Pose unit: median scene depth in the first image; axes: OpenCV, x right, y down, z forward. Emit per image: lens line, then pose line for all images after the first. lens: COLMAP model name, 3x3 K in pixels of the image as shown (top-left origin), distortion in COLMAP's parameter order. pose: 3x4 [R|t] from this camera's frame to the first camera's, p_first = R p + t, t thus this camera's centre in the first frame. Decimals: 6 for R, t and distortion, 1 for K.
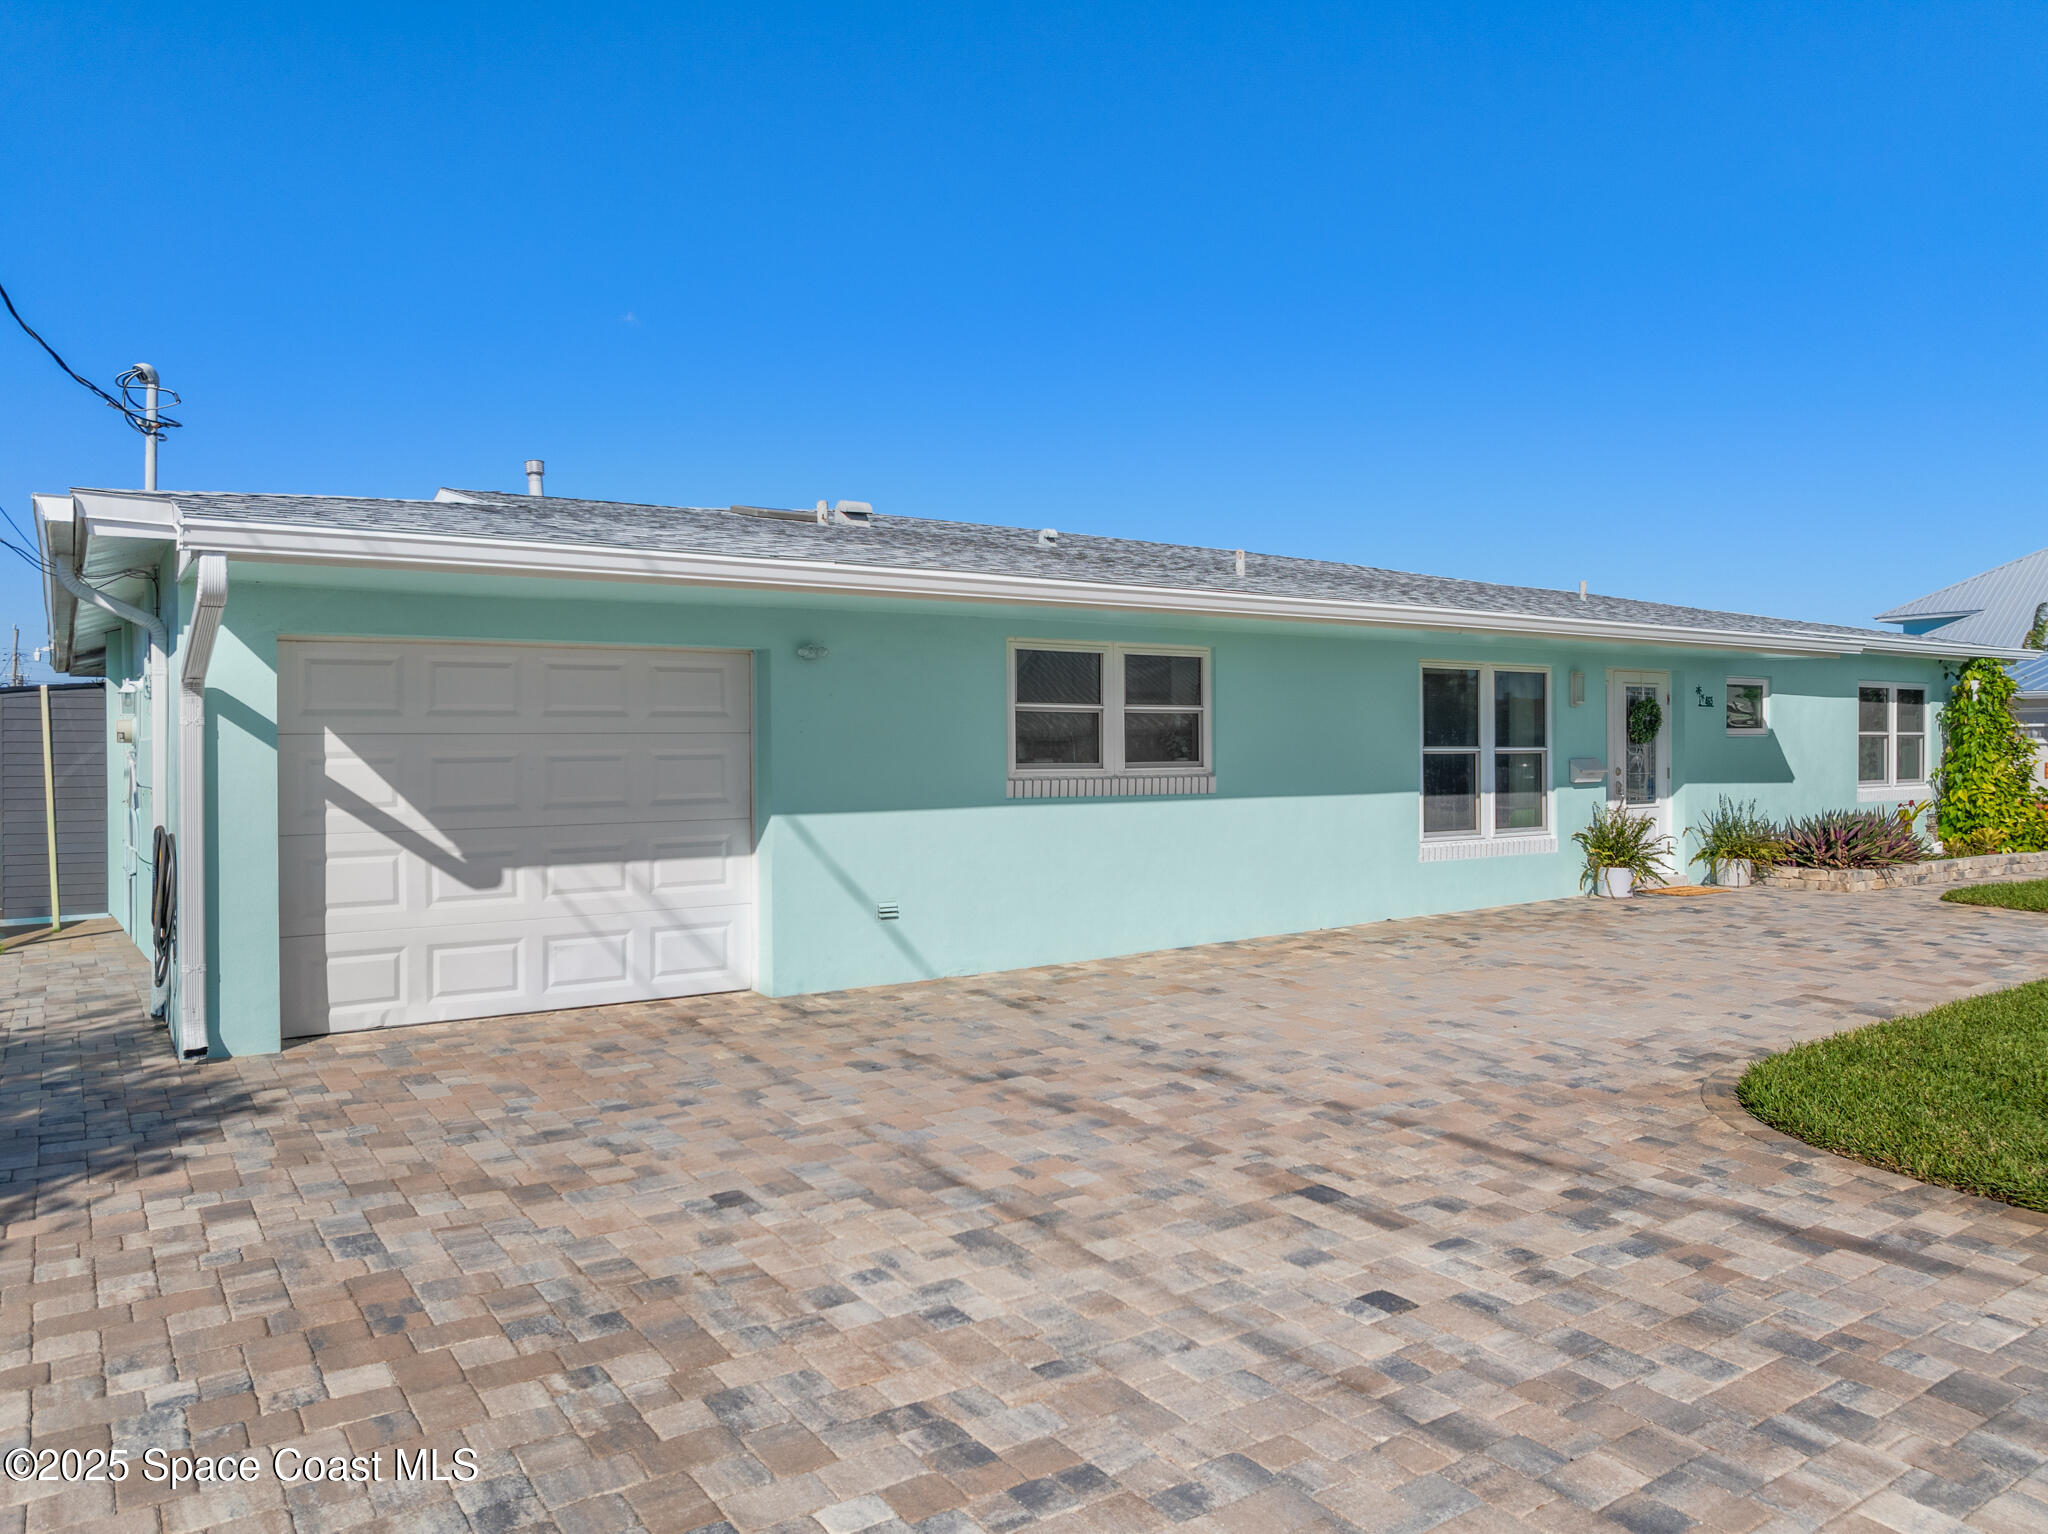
lens RADIAL K [[1431.9, 0, 1024.0], [0, 1431.9, 767.0], [0, 0, 1]] dist [-0.032856, -0.007852]
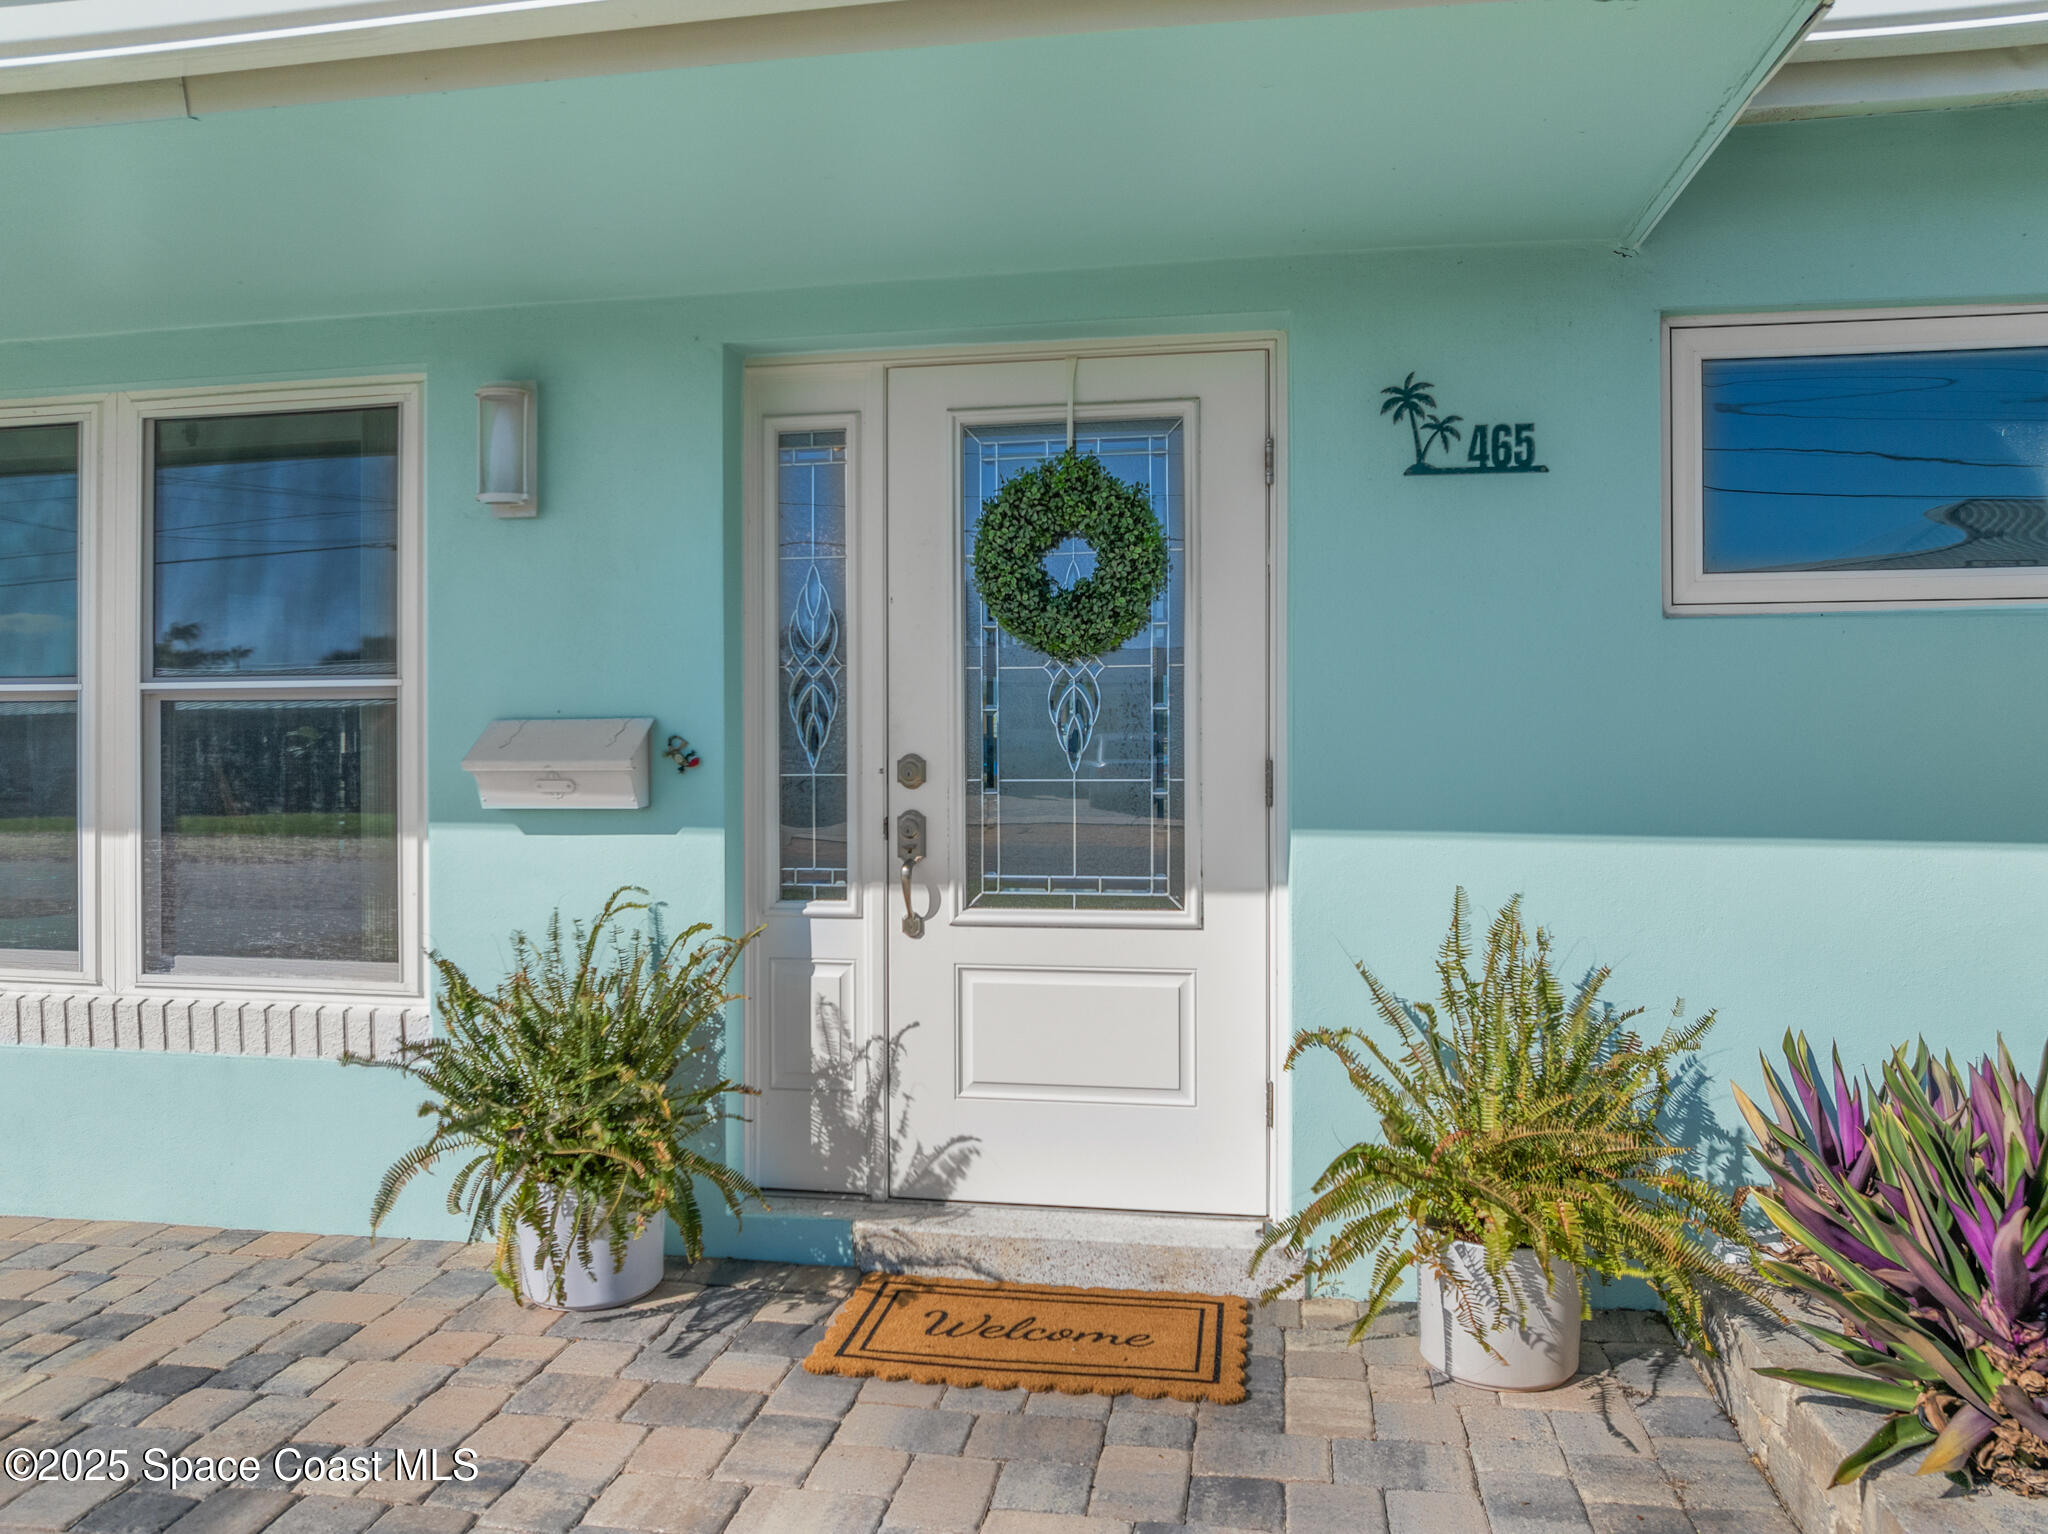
lens RADIAL K [[1446.5, 0, 1024.0], [0, 1446.5, 767.0], [0, 0, 1]] dist [0.001181, -0.083102]
pose [[0.720365, 0.007131, -0.693558, 0.788207], [-0.011165, 0.999937, -0.001315, 0.003338], [0.693505, 0.008691, 0.720399, 1.084001]]
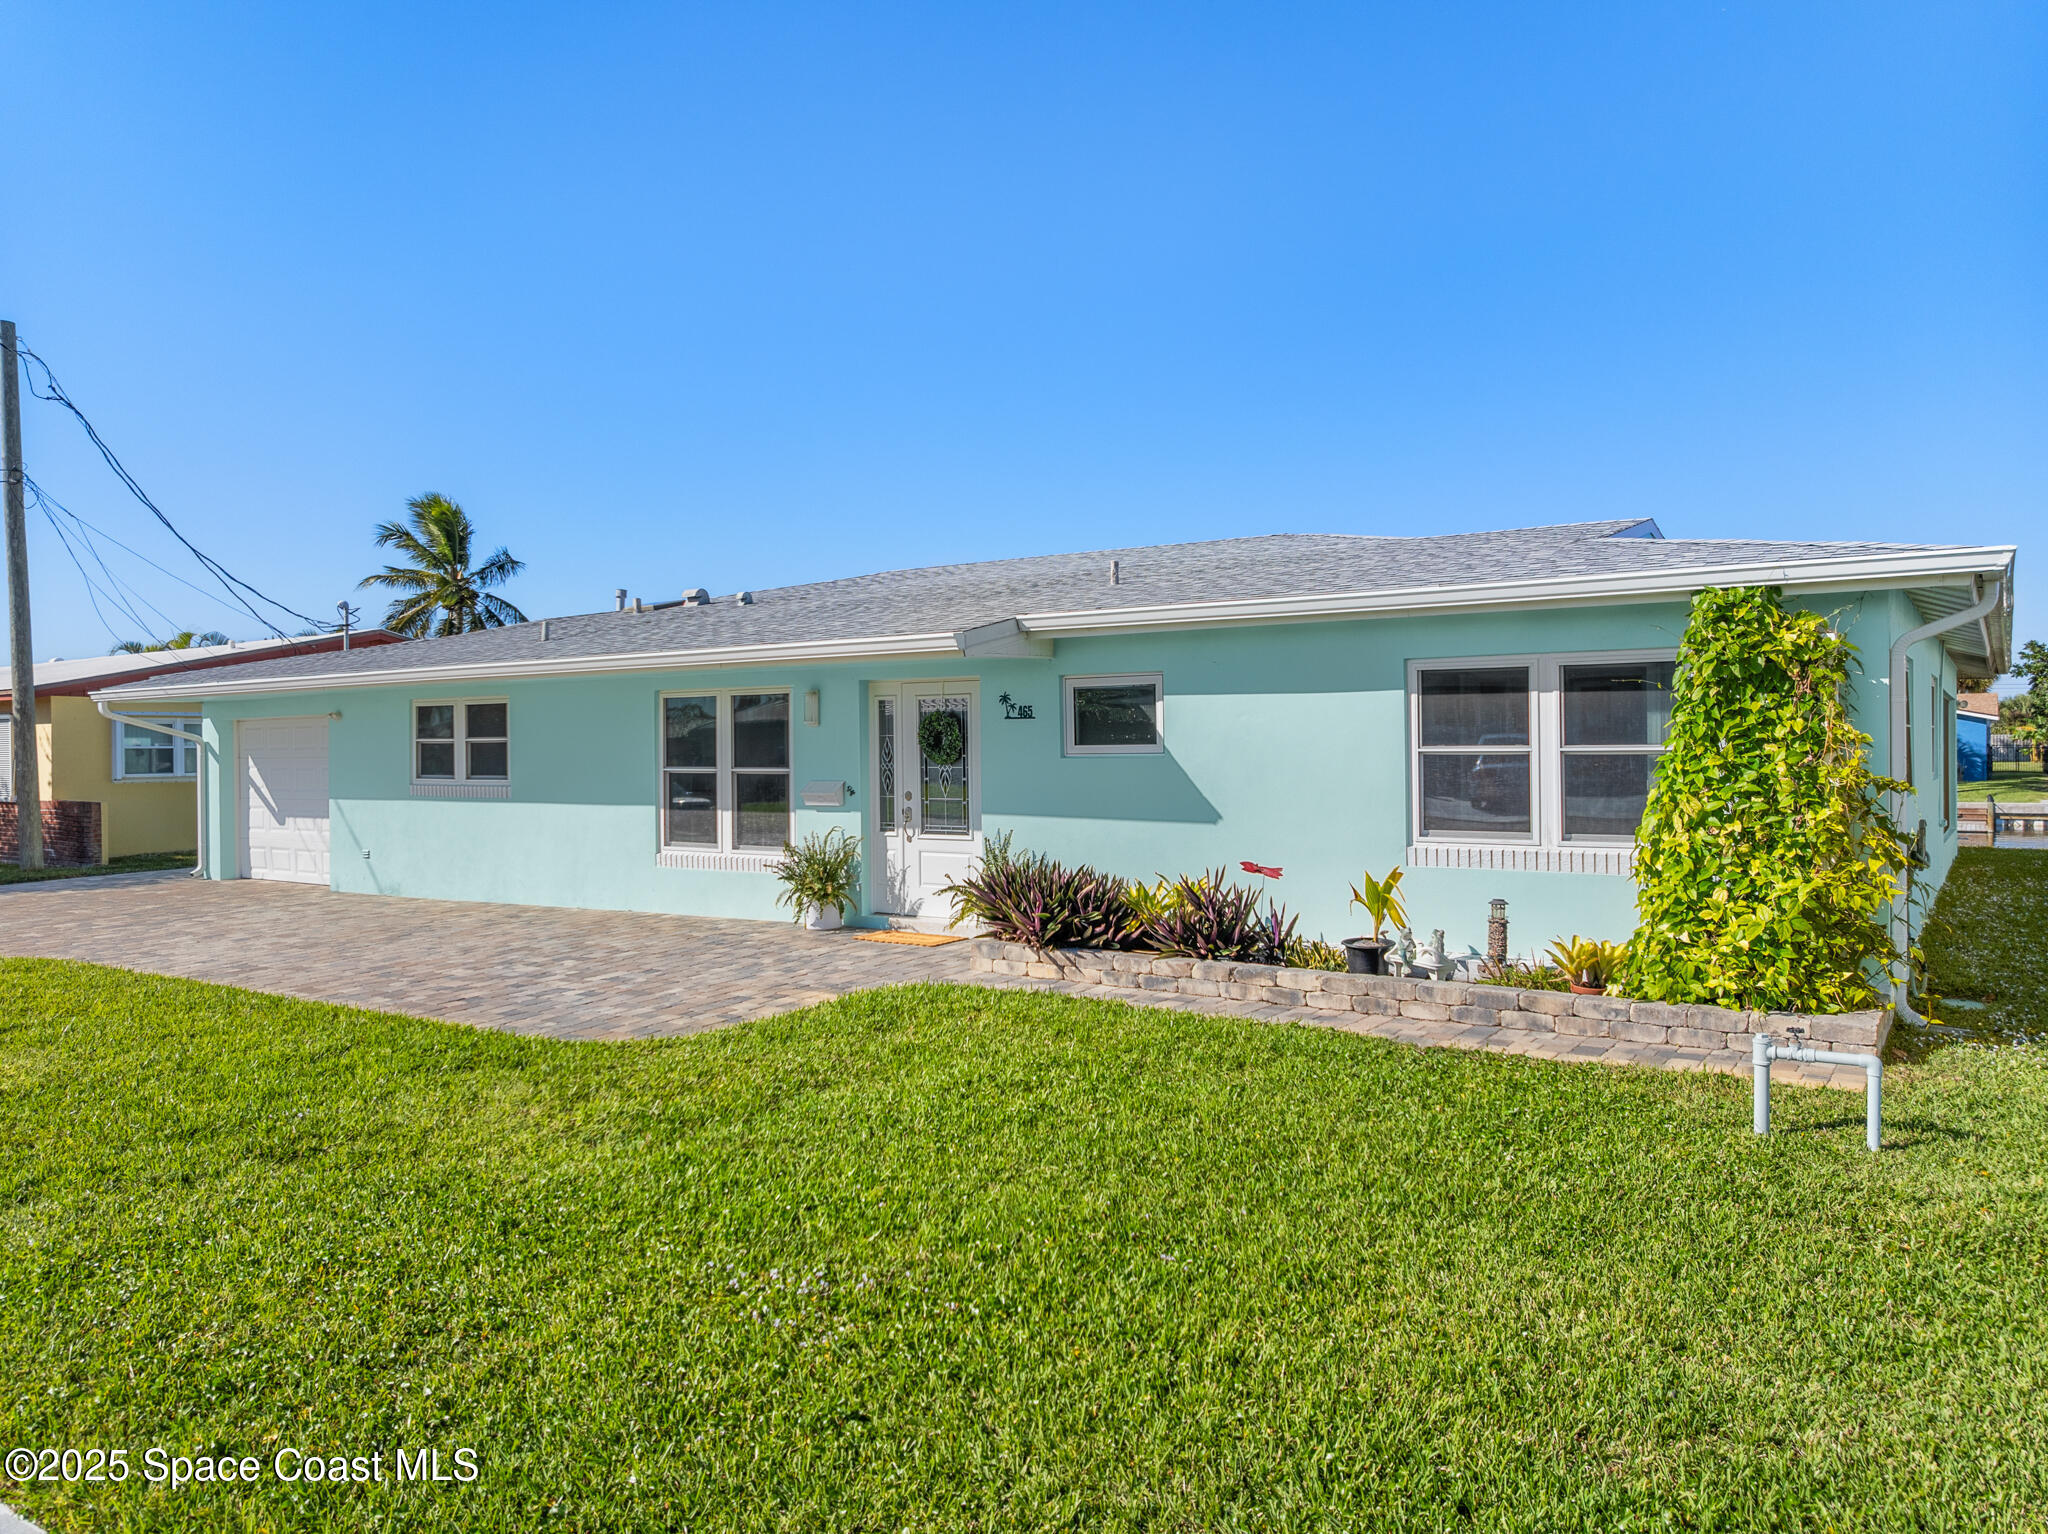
lens RADIAL K [[1459.6, 0, 1024.0], [0, 1459.6, 767.0], [0, 0, 1]] dist [-0.035968, -0.006321]
pose [[0.361199, 0.017175, -0.932331, 1.676765], [-0.004899, 0.999852, 0.016521, -0.039209], [0.932476, -0.001400, 0.361229, 0.962789]]
